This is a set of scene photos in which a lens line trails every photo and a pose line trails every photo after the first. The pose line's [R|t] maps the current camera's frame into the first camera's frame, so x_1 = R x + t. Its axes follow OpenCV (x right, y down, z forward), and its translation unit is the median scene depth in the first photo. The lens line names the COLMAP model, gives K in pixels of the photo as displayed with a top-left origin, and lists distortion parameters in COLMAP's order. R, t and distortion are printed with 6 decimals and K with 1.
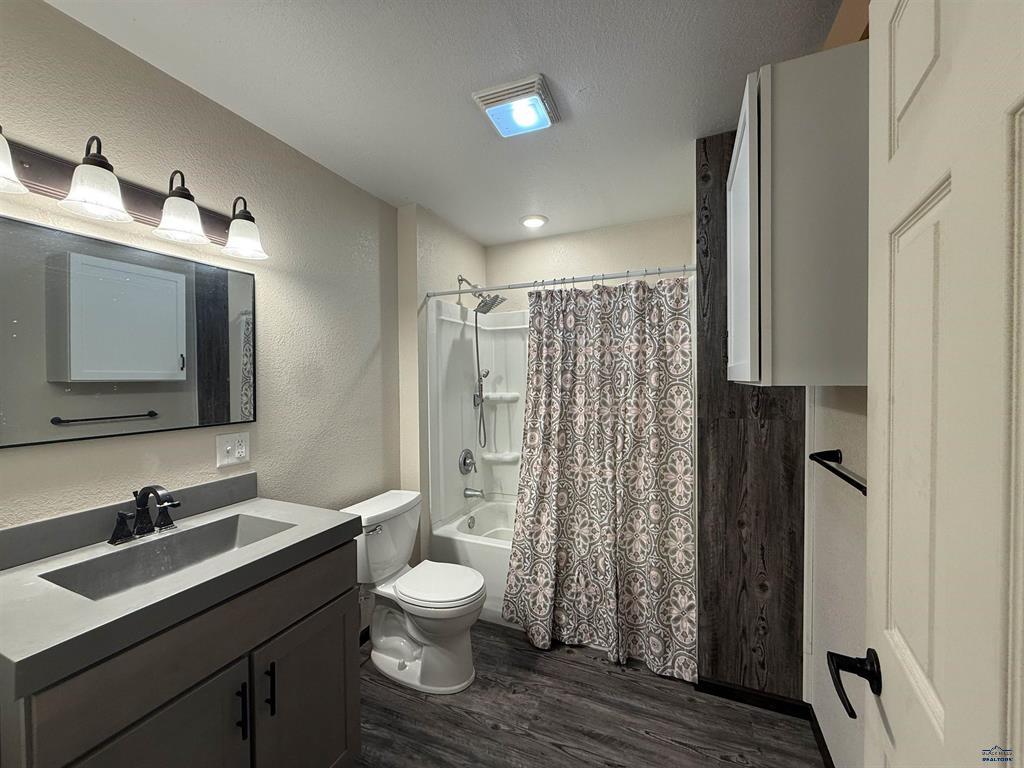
lens RADIAL K [[403.7, 0, 508.4], [0, 403.7, 381.7], [0, 0, 1]] dist [-0.002516, -0.000025]
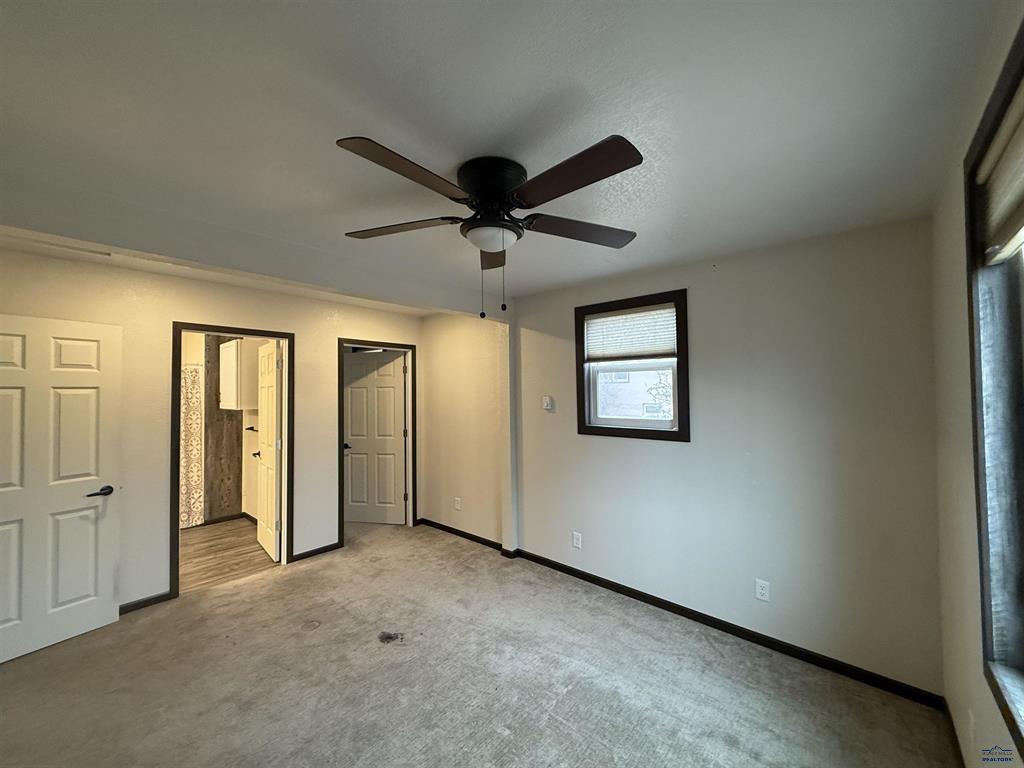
lens RADIAL K [[403.7, 0, 508.4], [0, 403.7, 383.3], [0, 0, 1]] dist [-0.002516, -0.000025]
pose [[0.339552, 0.018882, 0.940398, -1.406026], [0.012913, 0.999611, -0.024734, -0.080432], [-0.940498, 0.020542, 0.339176, -1.862409]]
